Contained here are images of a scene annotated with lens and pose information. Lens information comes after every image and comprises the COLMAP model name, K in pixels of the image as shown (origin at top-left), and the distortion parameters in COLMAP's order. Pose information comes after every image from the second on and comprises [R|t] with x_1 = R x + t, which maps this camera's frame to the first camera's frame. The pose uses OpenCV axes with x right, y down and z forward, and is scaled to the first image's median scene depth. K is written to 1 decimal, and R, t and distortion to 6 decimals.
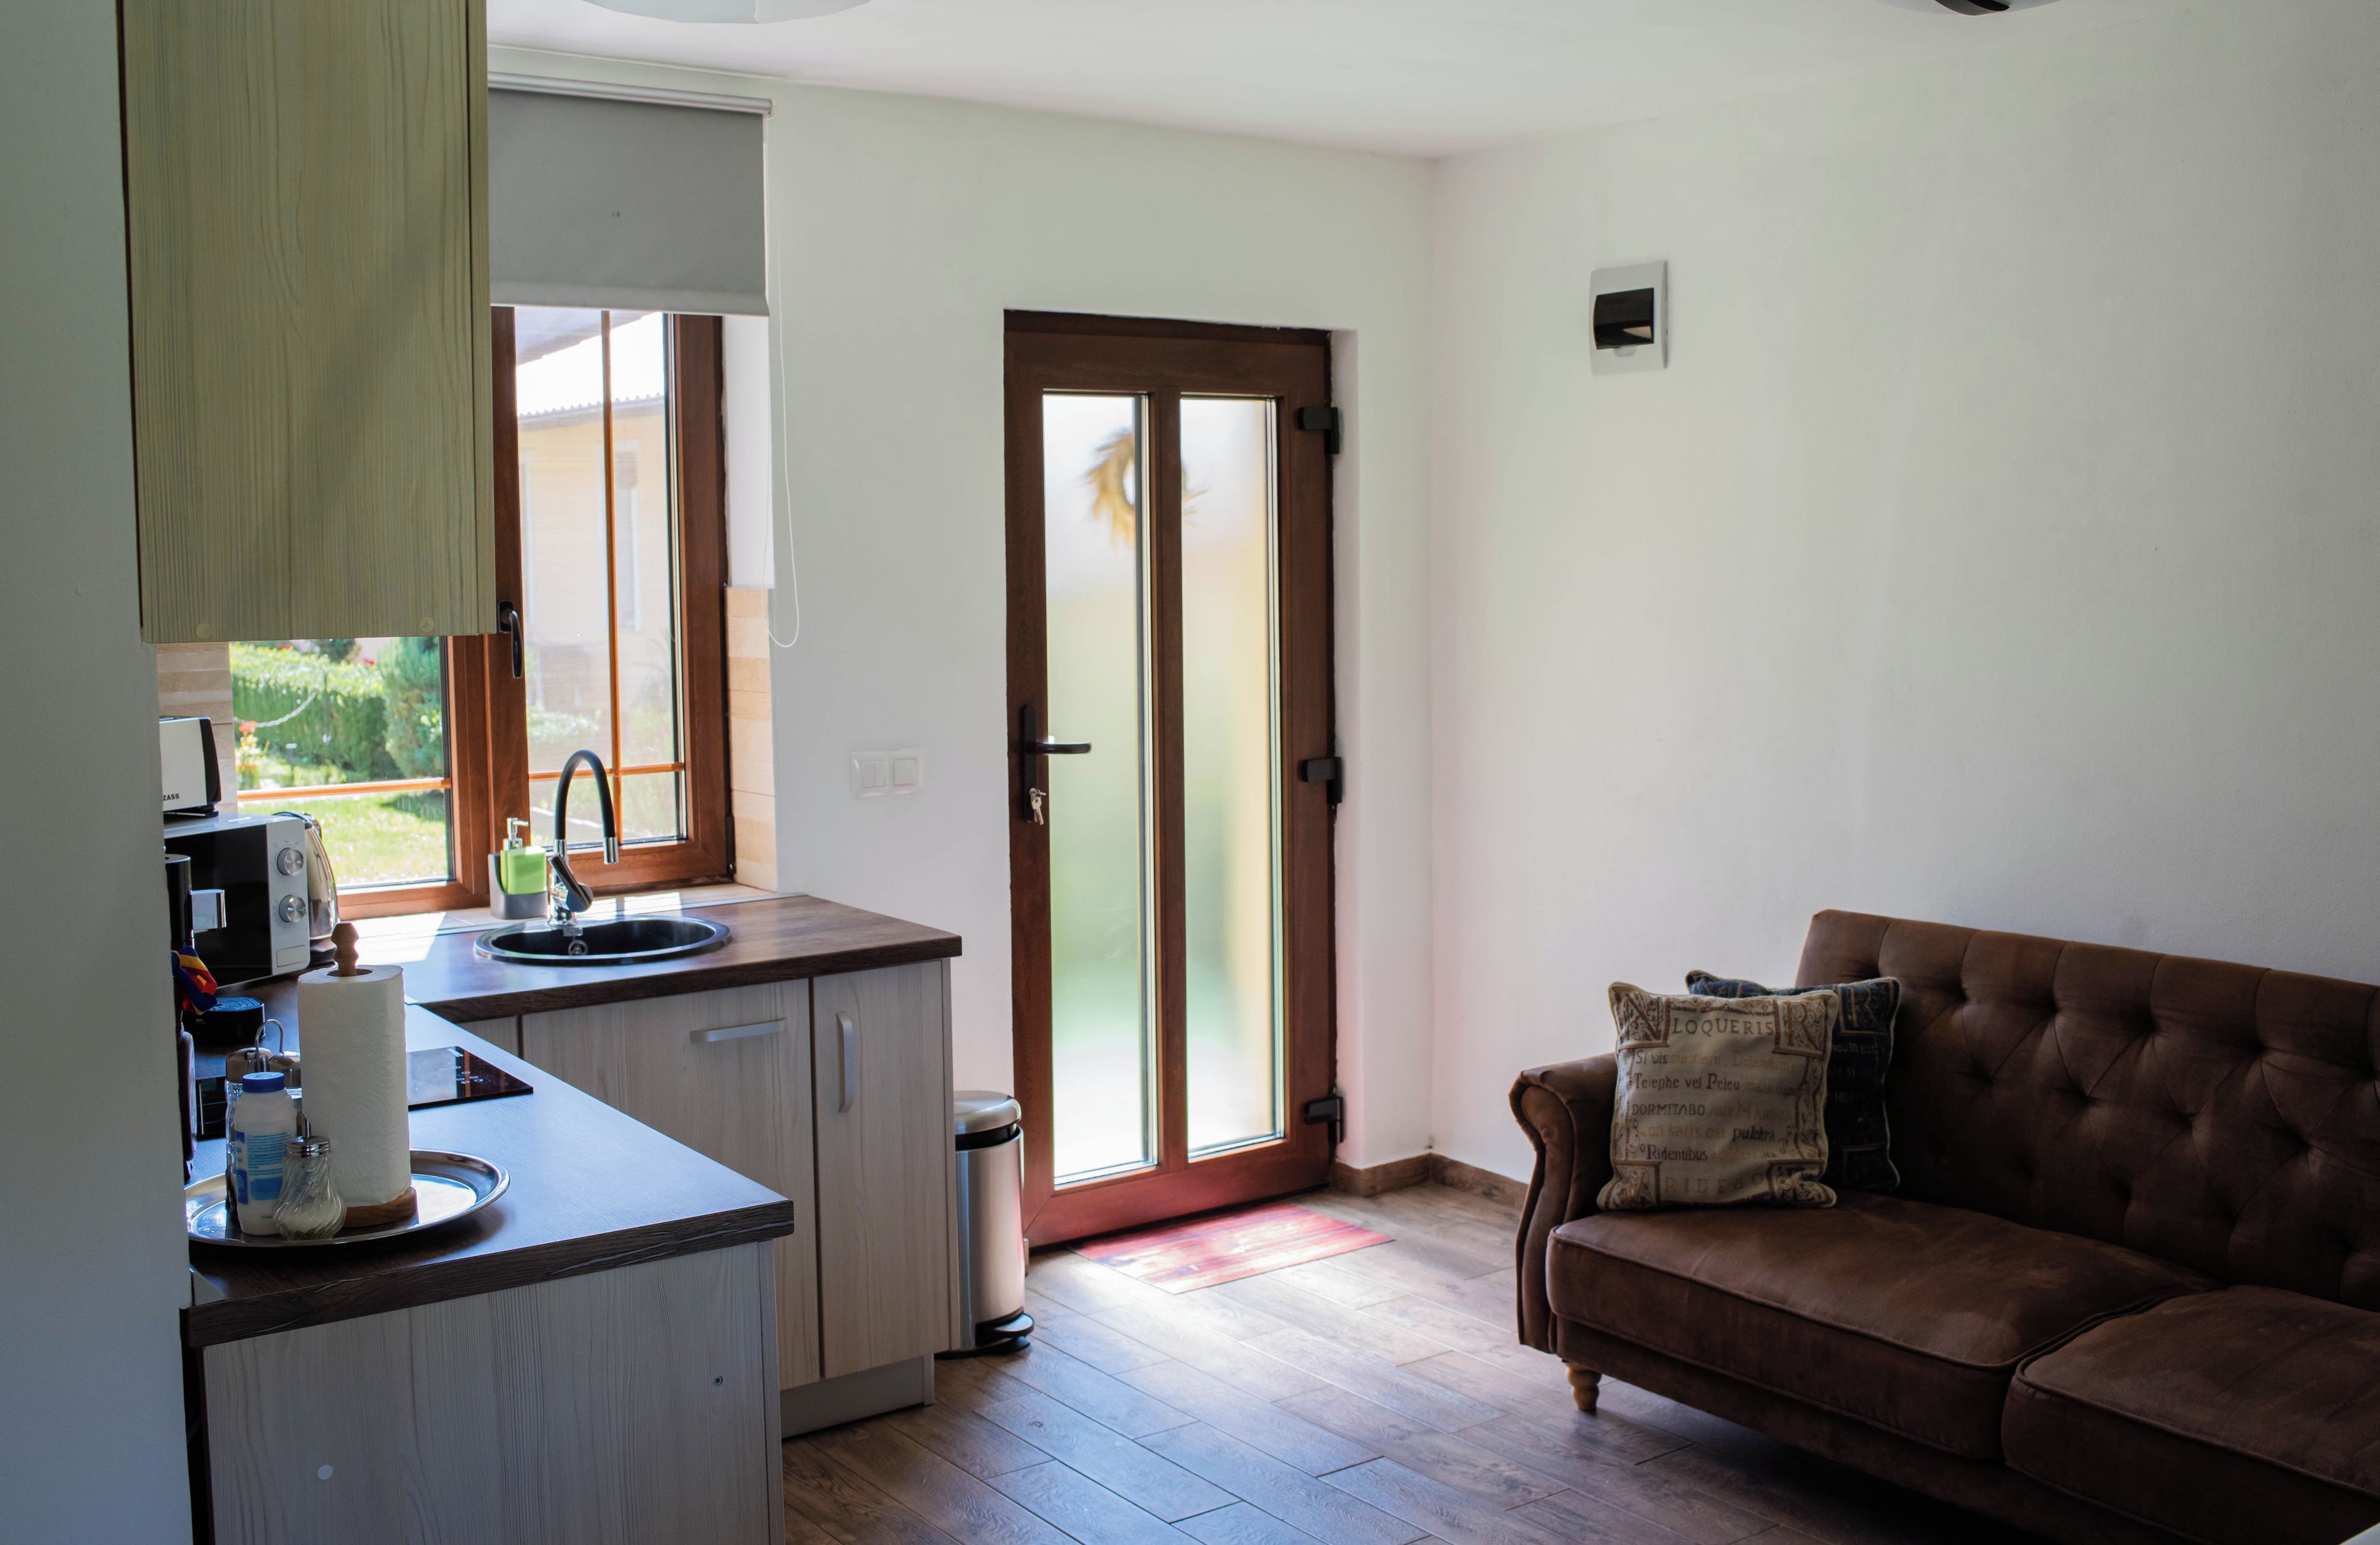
lens RADIAL K [[2305.7, 0, 1190.0], [0, 2305.7, 772.5], [0, 0, 1]] dist [0.002850, 0.006452]
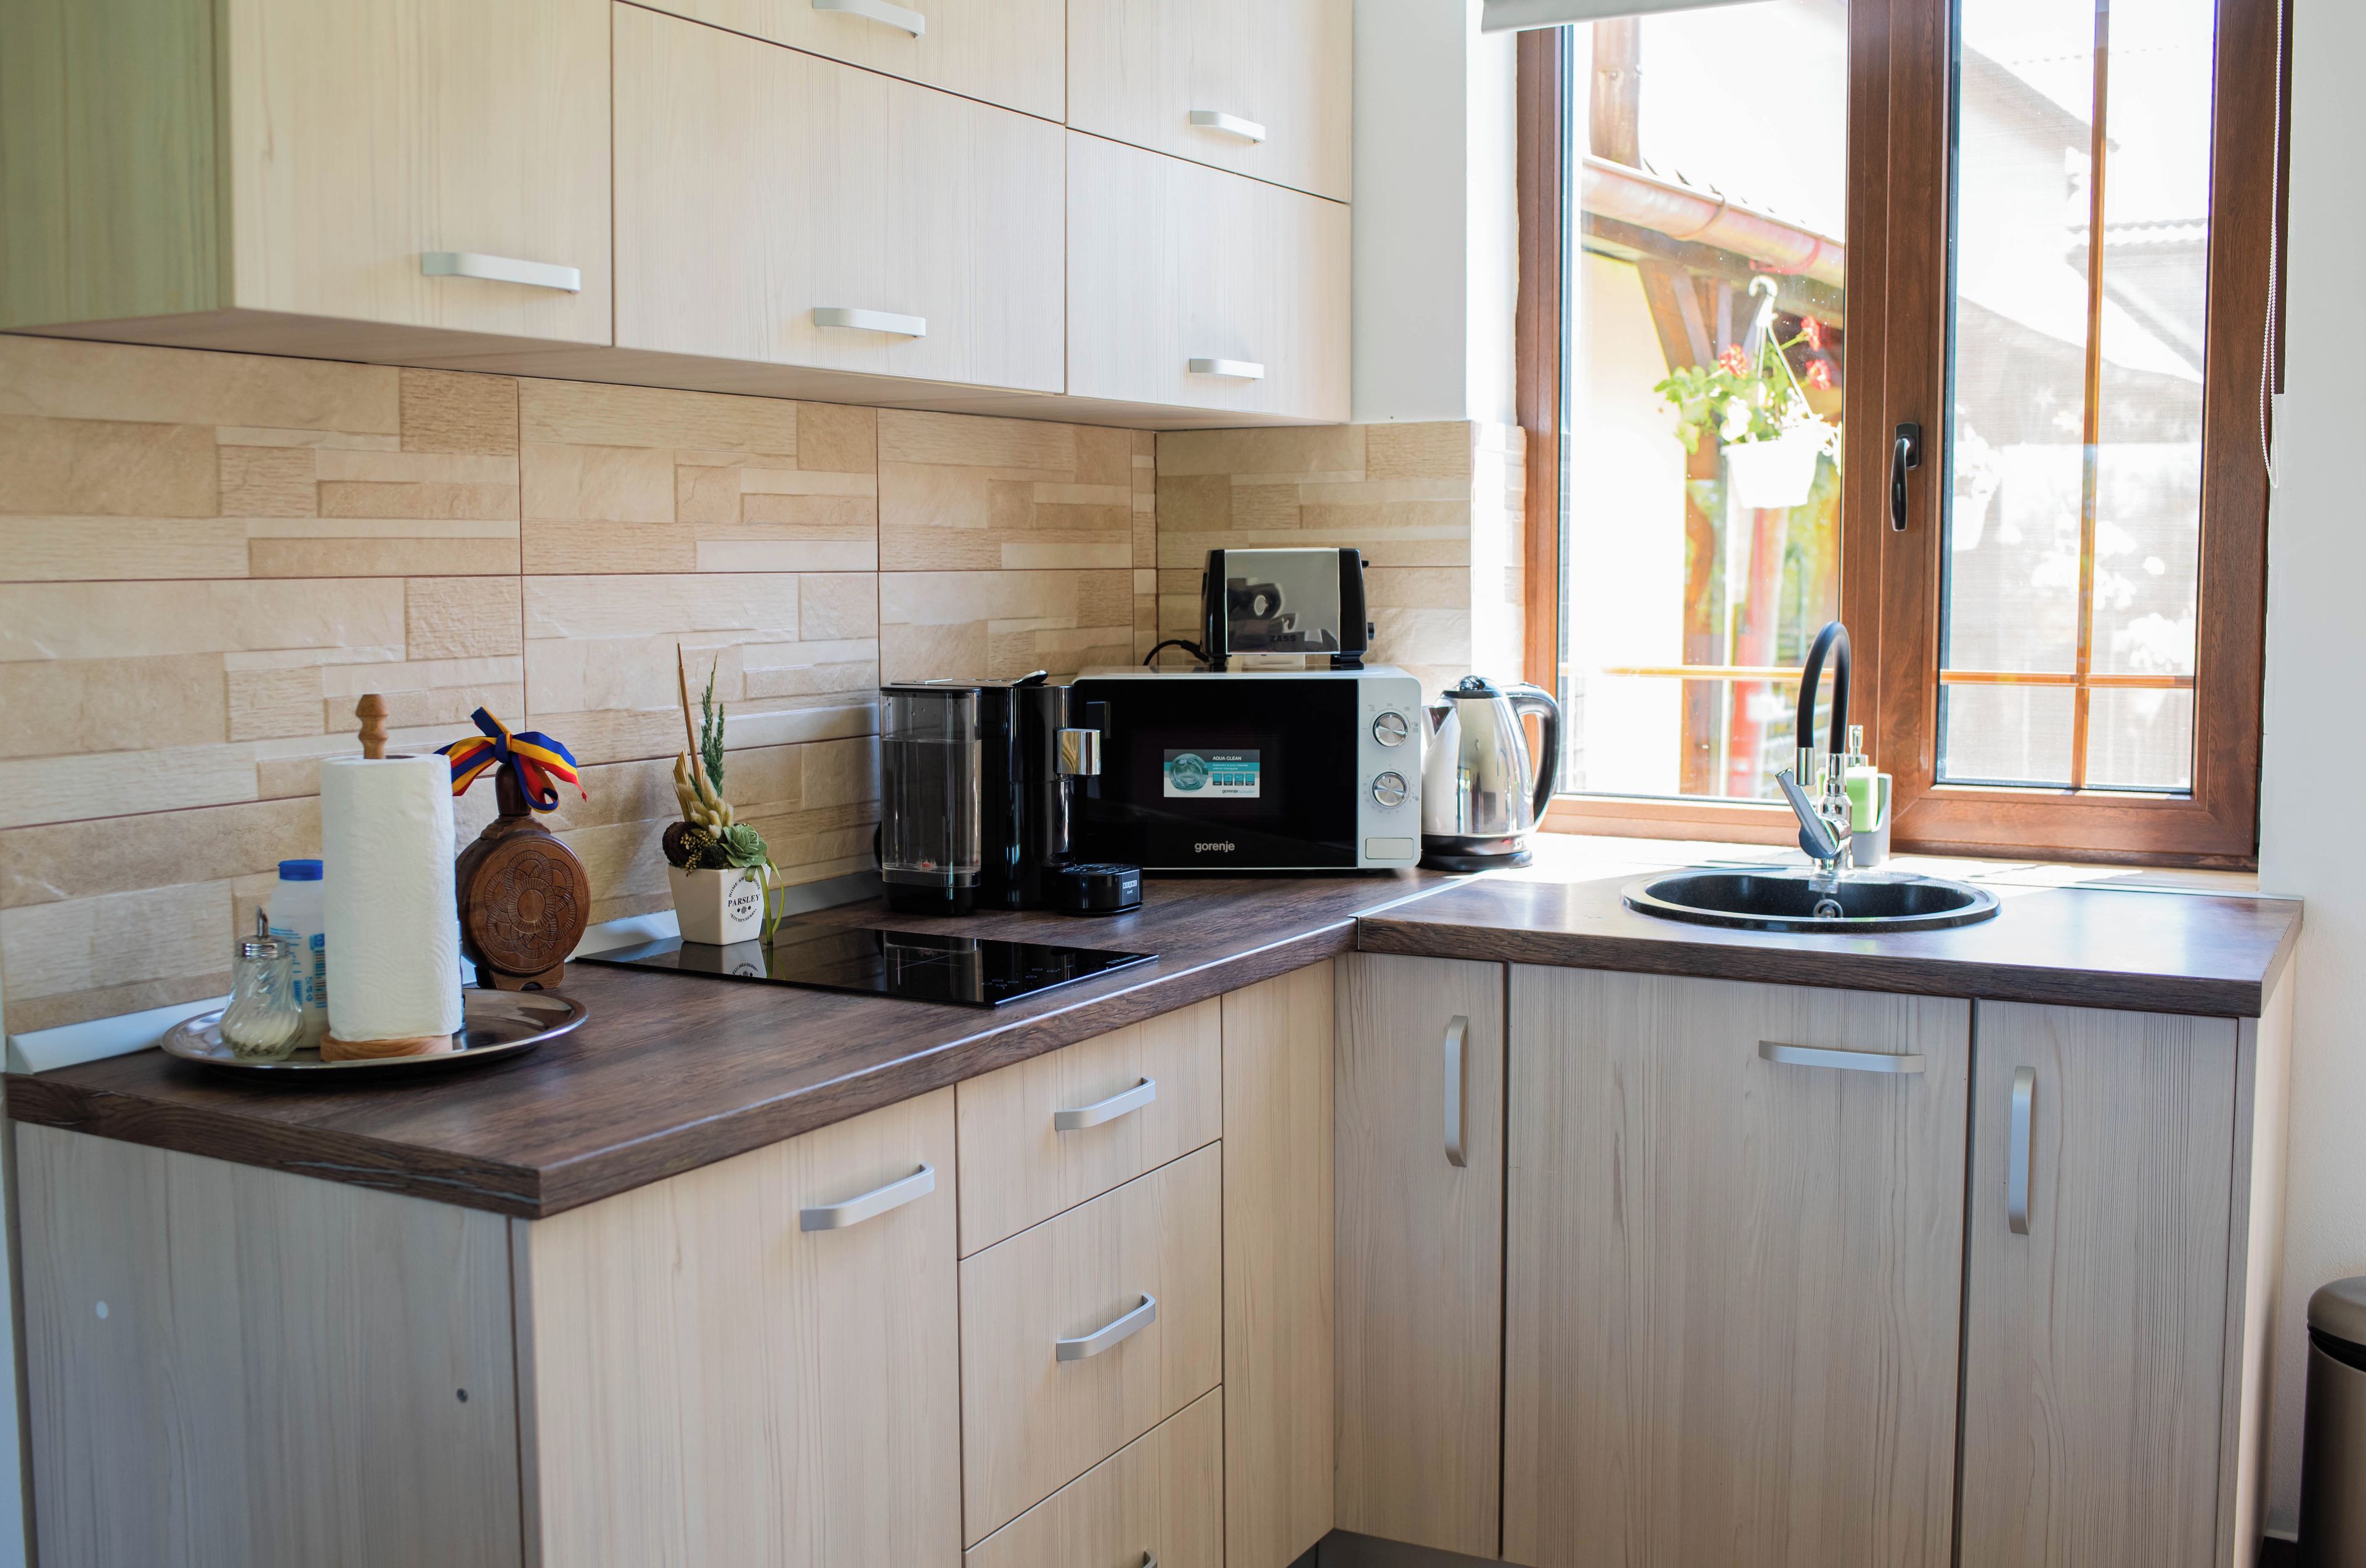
lens RADIAL K [[2436.0, 0, 1183.0], [0, 2436.0, 784.0], [0, 0, 1]] dist [-0.052981, -0.004185]
pose [[0.427912, 0.092073, -0.899118, 0.323053], [-0.087067, 0.994370, 0.060390, 0.011961], [0.899617, 0.052442, 0.433520, 0.539998]]
